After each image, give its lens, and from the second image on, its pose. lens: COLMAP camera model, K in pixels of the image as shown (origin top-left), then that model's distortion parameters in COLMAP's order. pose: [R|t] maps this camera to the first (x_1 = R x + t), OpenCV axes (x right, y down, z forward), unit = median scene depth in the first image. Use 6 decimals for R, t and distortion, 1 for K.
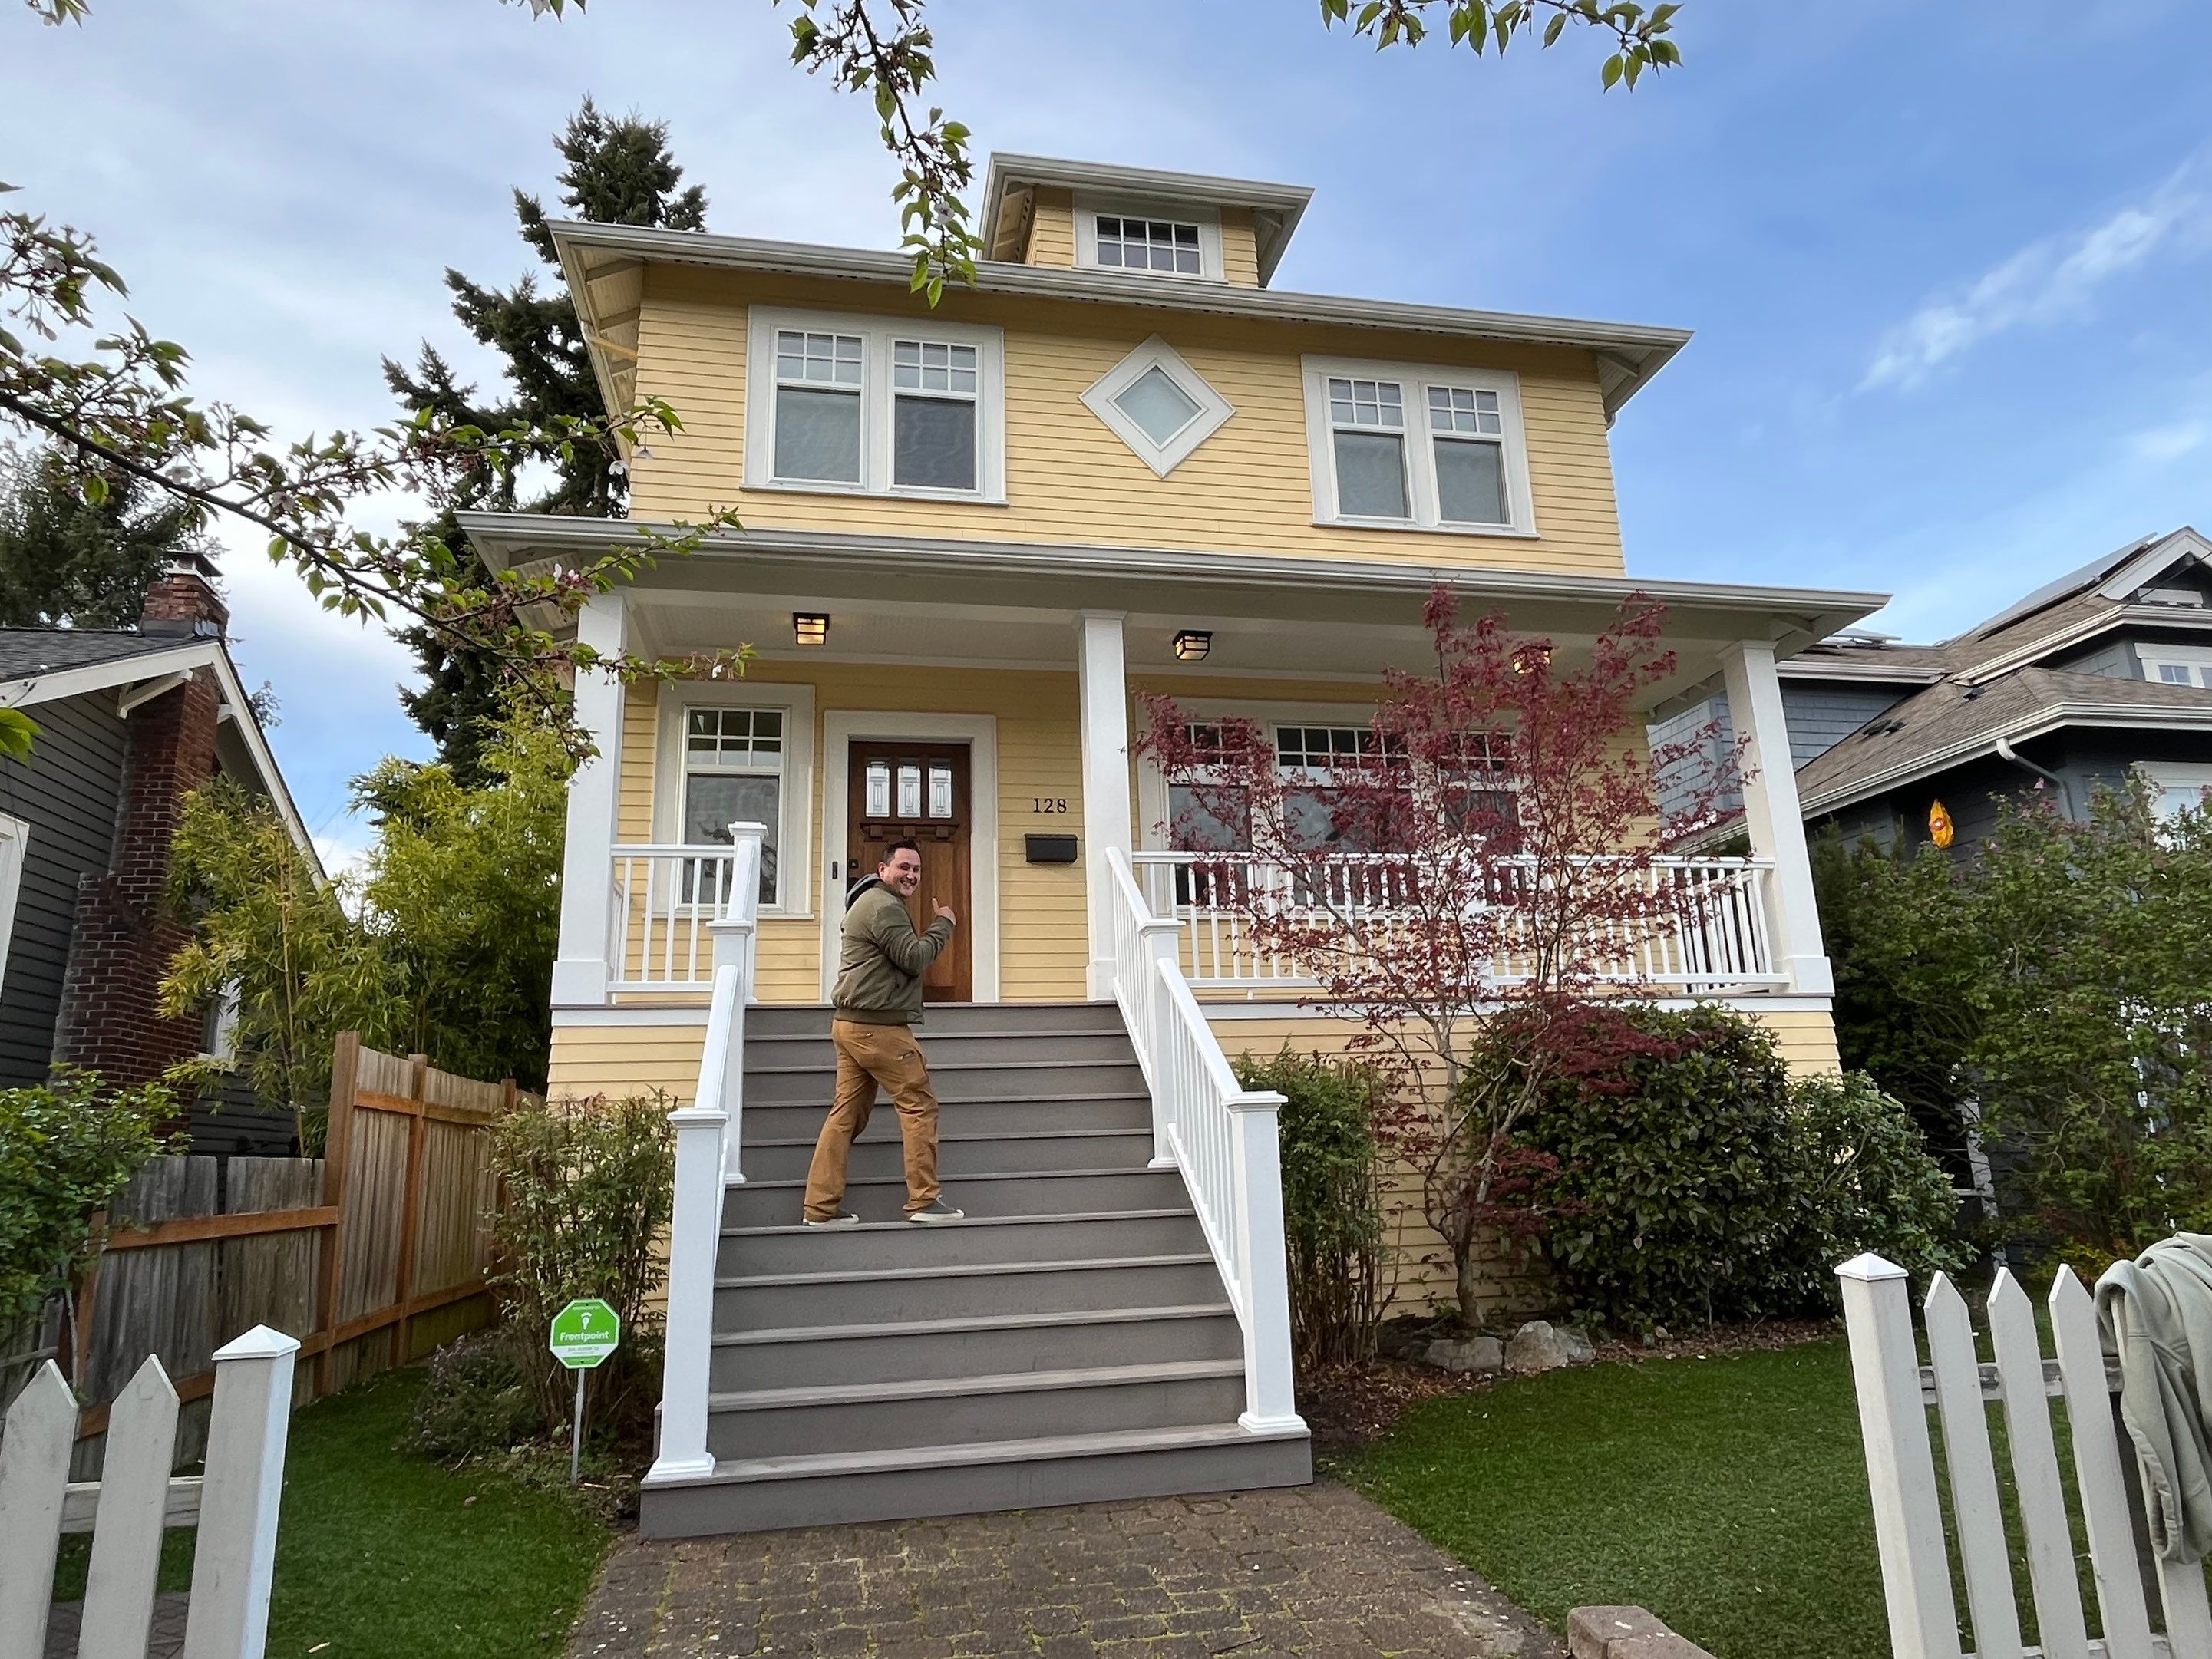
lens RADIAL K [[1324.1, 0, 1105.3], [0, 1324.1, 834.6], [0, 0, 1]] dist [-0.002898, -0.000483]
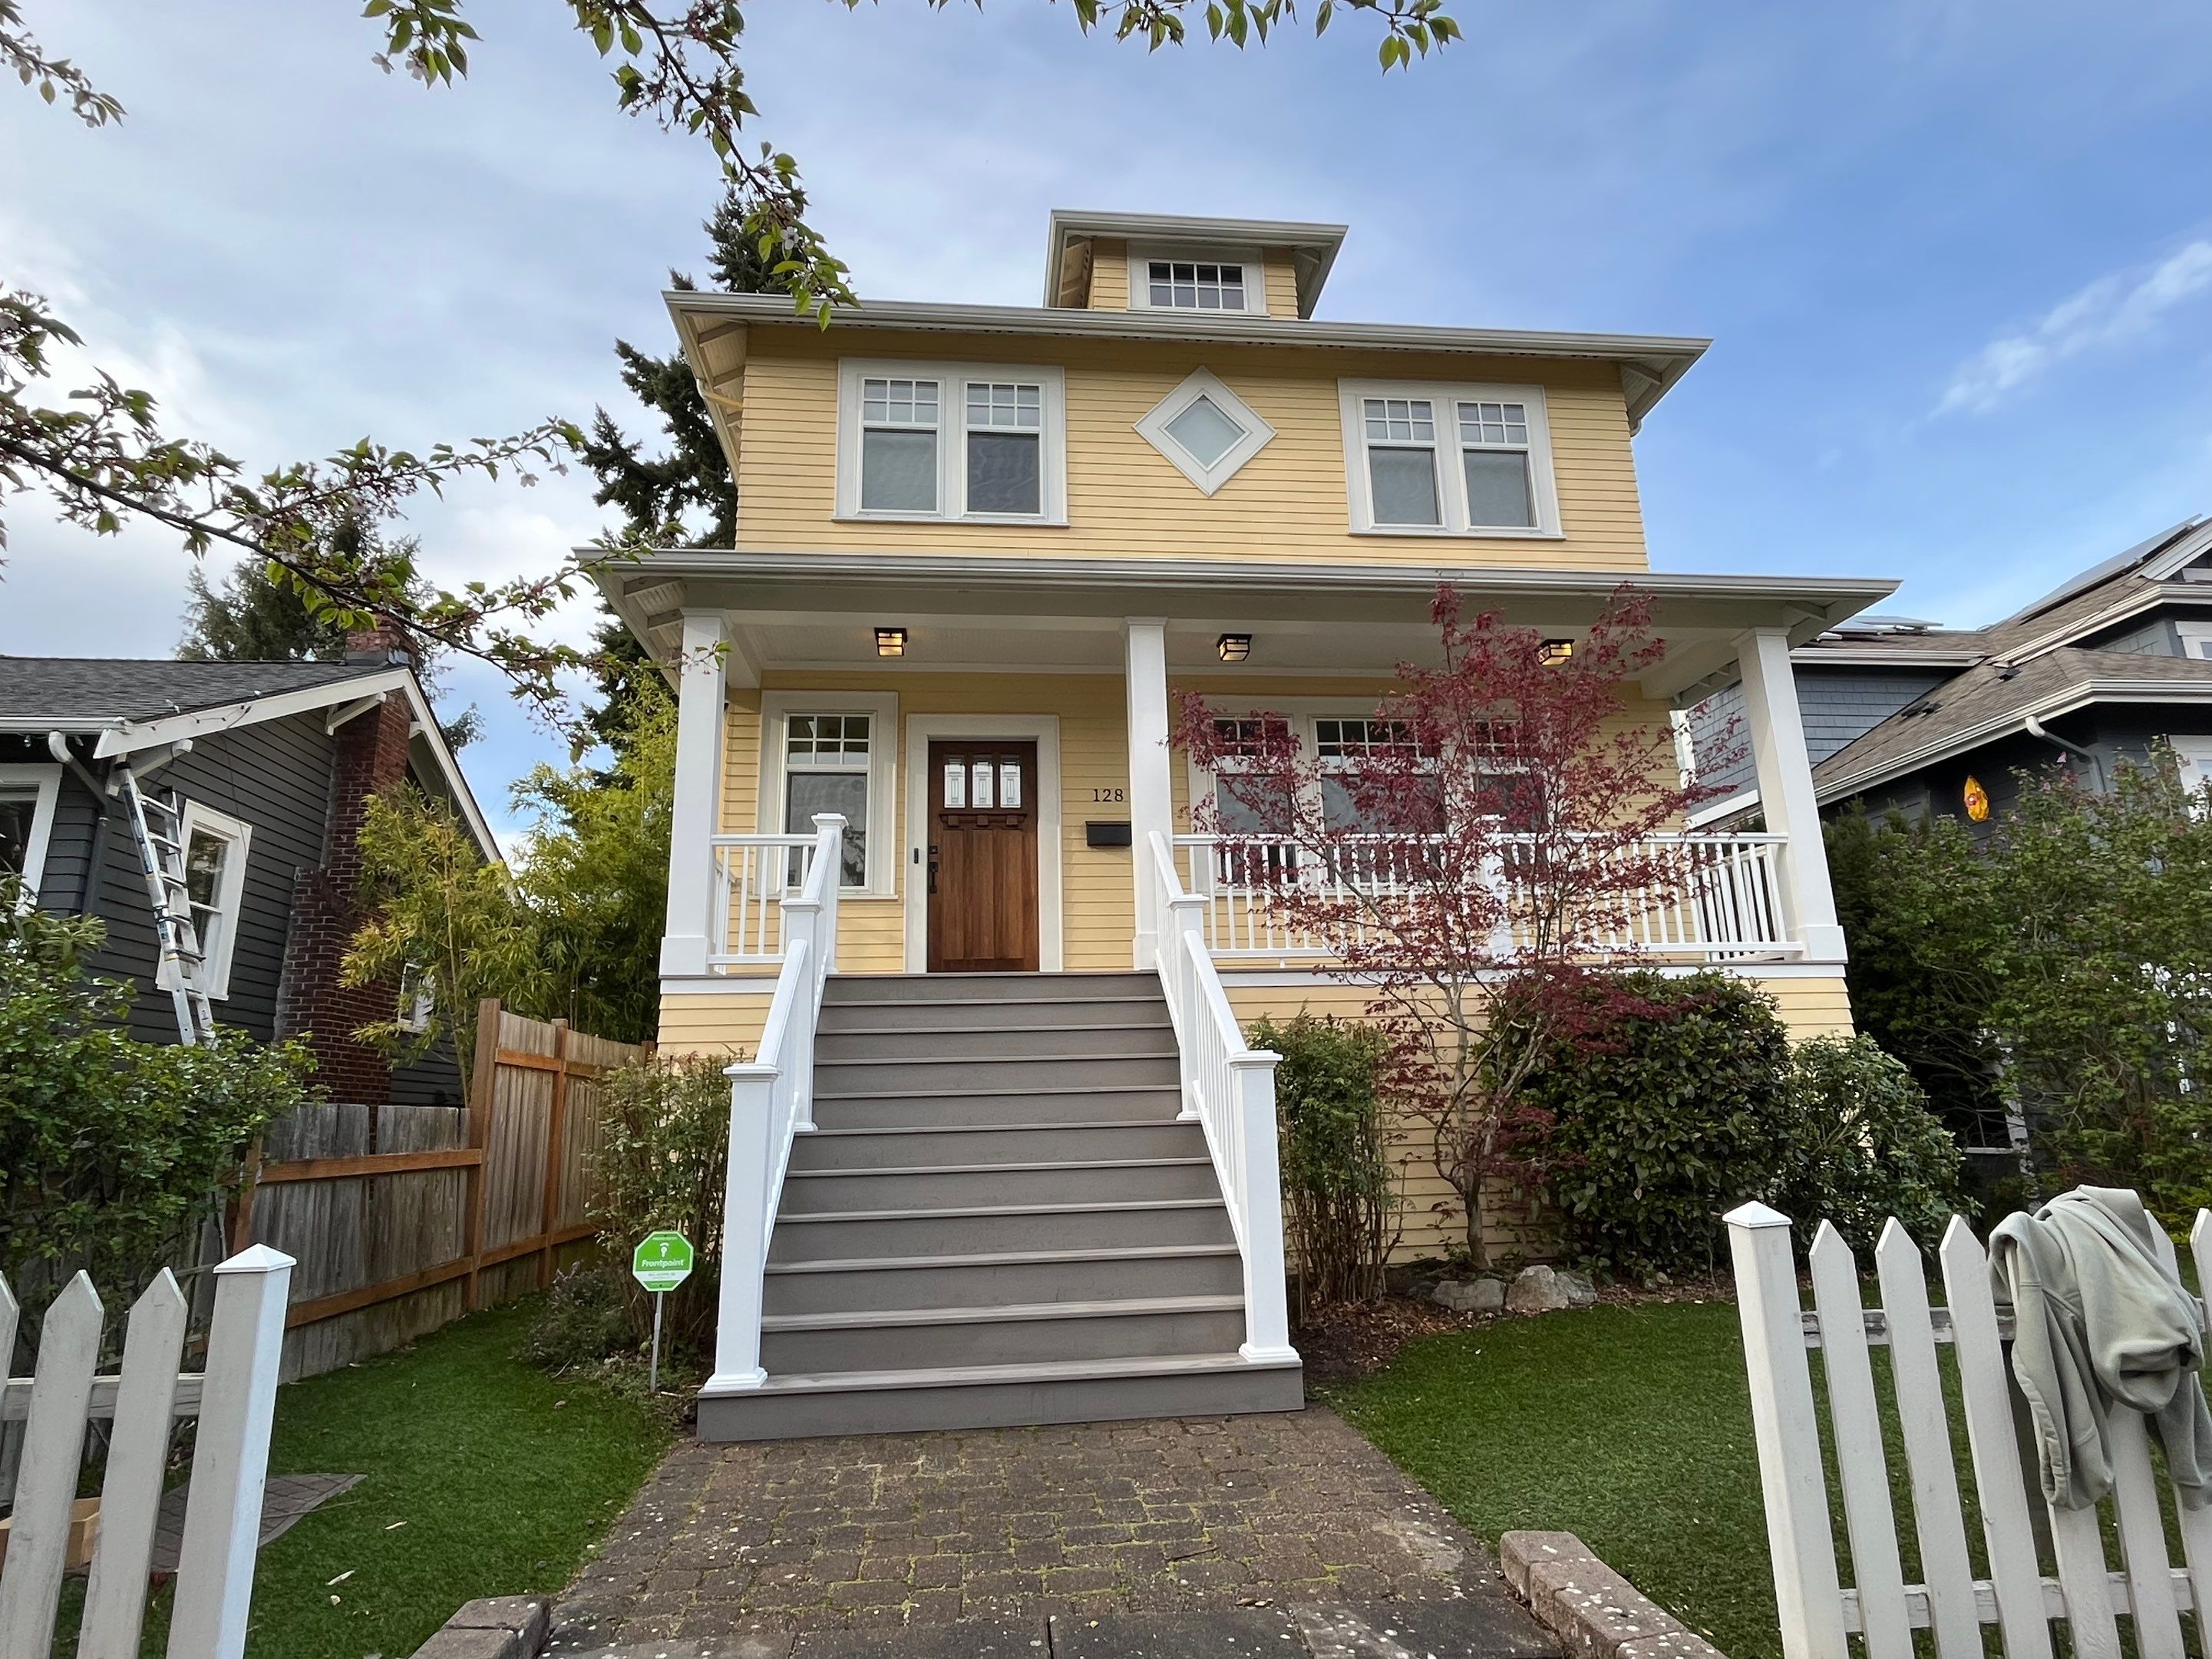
lens RADIAL K [[1187.3, 0, 1105.5], [0, 1187.3, 831.2], [0, 0, 1]] dist [-0.000043, -0.002152]
pose [[0.996085, -0.014408, -0.087221, 0.044548], [0.014850, 0.999880, 0.004425, 0.003856], [0.087146, -0.005703, 0.996179, 0.007606]]
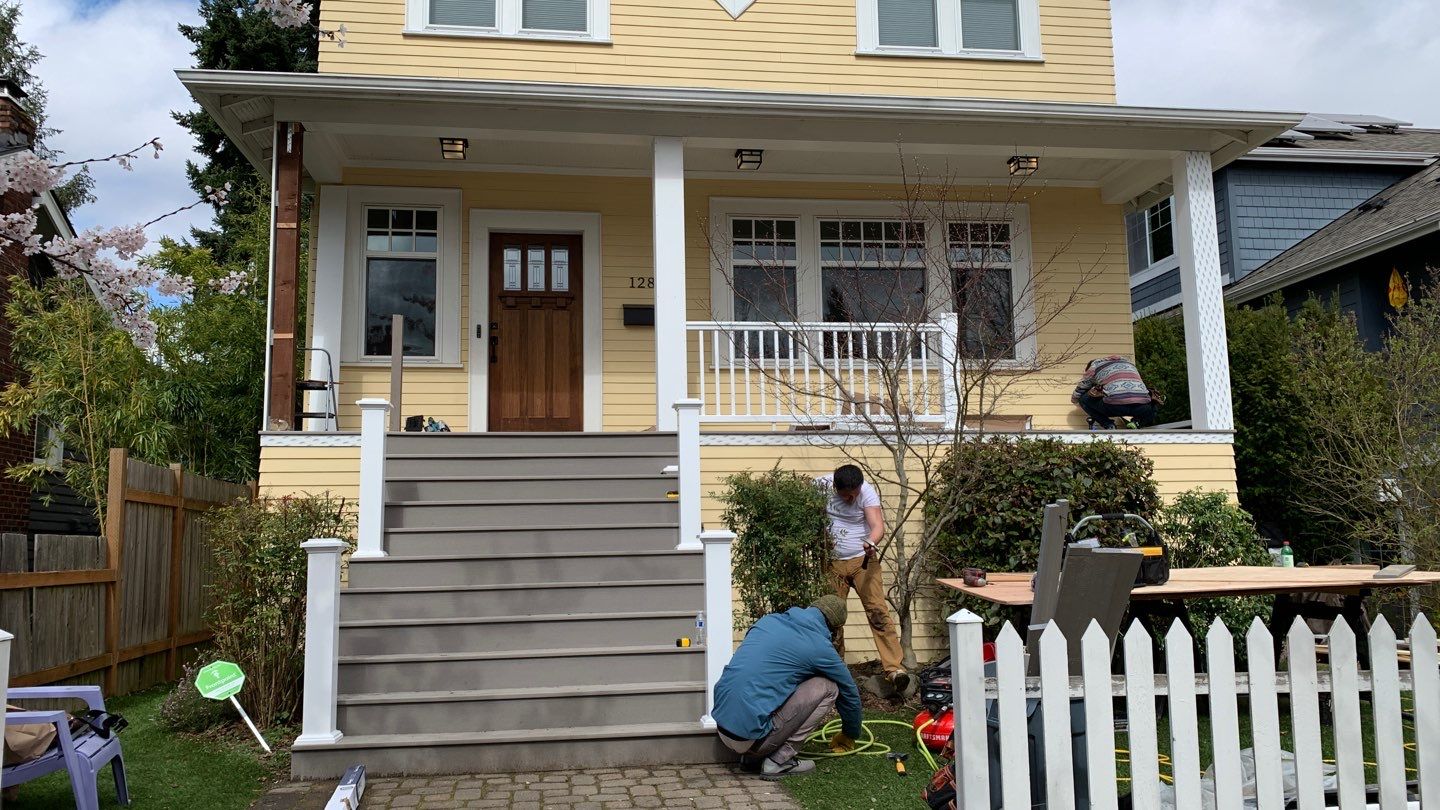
lens RADIAL K [[1091.6, 0, 712.5], [0, 1091.6, 406.6], [0, 0, 1]] dist [0.060675, -0.076886]
pose [[0.997974, 0.008780, -0.063012, 0.102573], [-0.001571, 0.993530, 0.113557, -0.023173], [0.063601, -0.113228, 0.991531, -0.093145]]
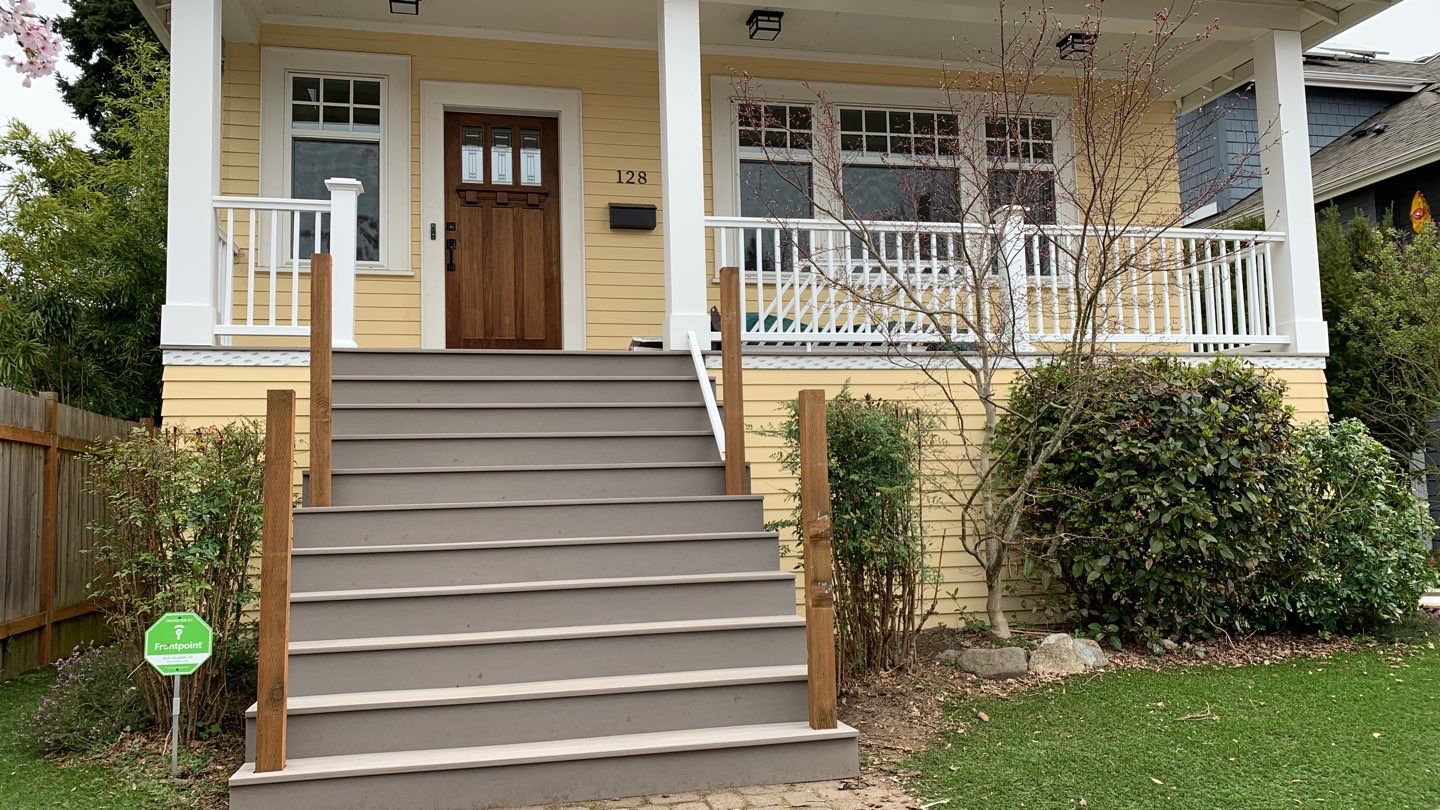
lens RADIAL K [[1091.6, 0, 715.2], [0, 1091.6, 396.5], [0, 0, 1]] dist [0.060675, -0.076886]
pose [[0.999560, 0.011706, 0.027261, 0.005210], [-0.015637, 0.988746, 0.148783, 0.023310], [-0.025212, -0.149144, 0.988494, 0.077874]]
